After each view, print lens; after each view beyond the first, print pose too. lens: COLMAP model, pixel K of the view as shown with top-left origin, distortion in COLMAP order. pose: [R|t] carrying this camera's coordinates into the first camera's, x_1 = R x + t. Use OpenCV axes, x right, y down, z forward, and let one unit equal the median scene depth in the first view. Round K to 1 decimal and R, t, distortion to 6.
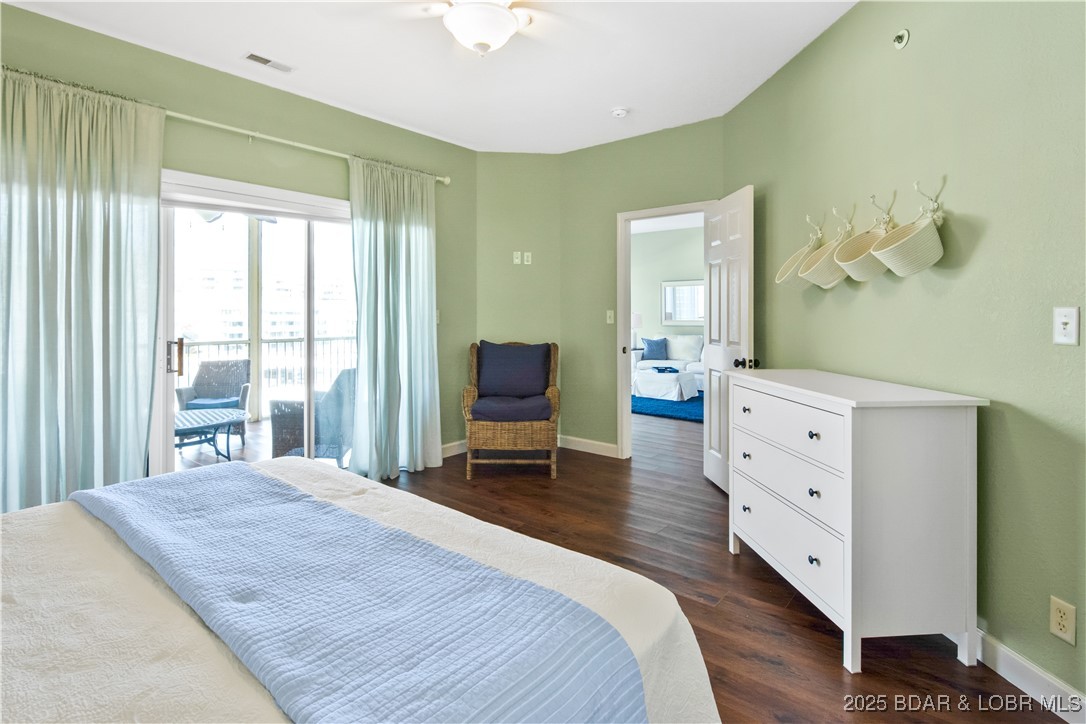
lens RADIAL K [[543.1, 0, 541.5], [0, 543.1, 311.2], [0, 0, 1]] dist [-0.003108, -0.000583]
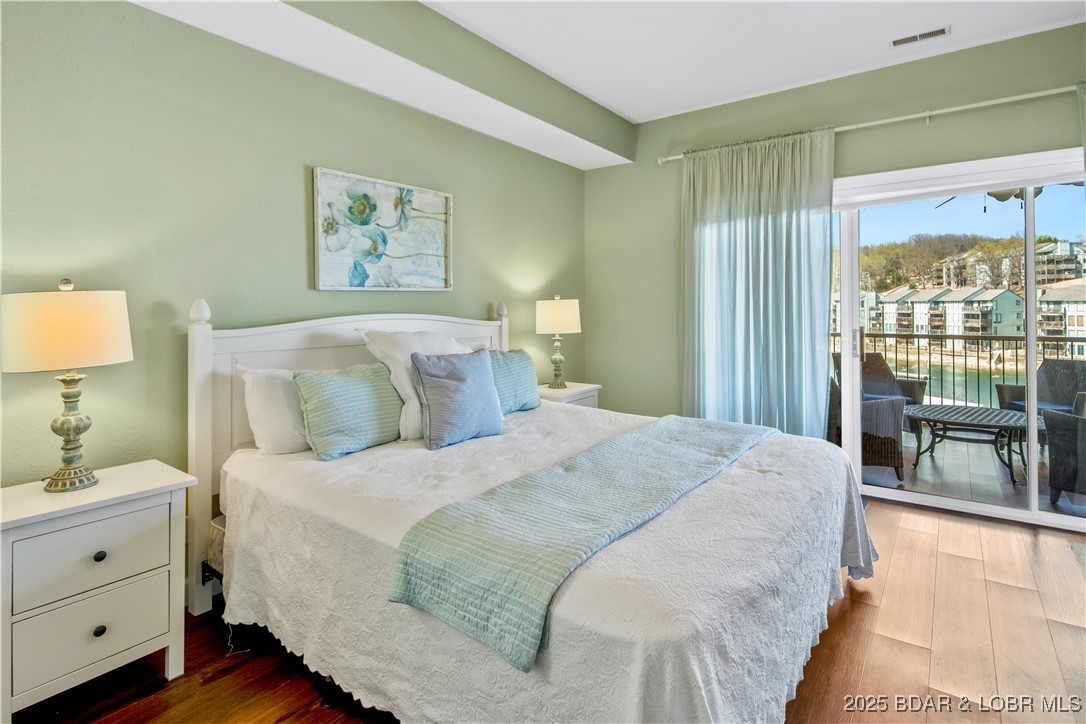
lens RADIAL K [[543.1, 0, 541.5], [0, 543.1, 311.2], [0, 0, 1]] dist [-0.003108, -0.000583]
pose [[0.042939, 0.008577, -0.999041, 0.449864], [0.008829, 0.999921, 0.008964, 0.004237], [0.999039, -0.009205, 0.042860, 0.326554]]
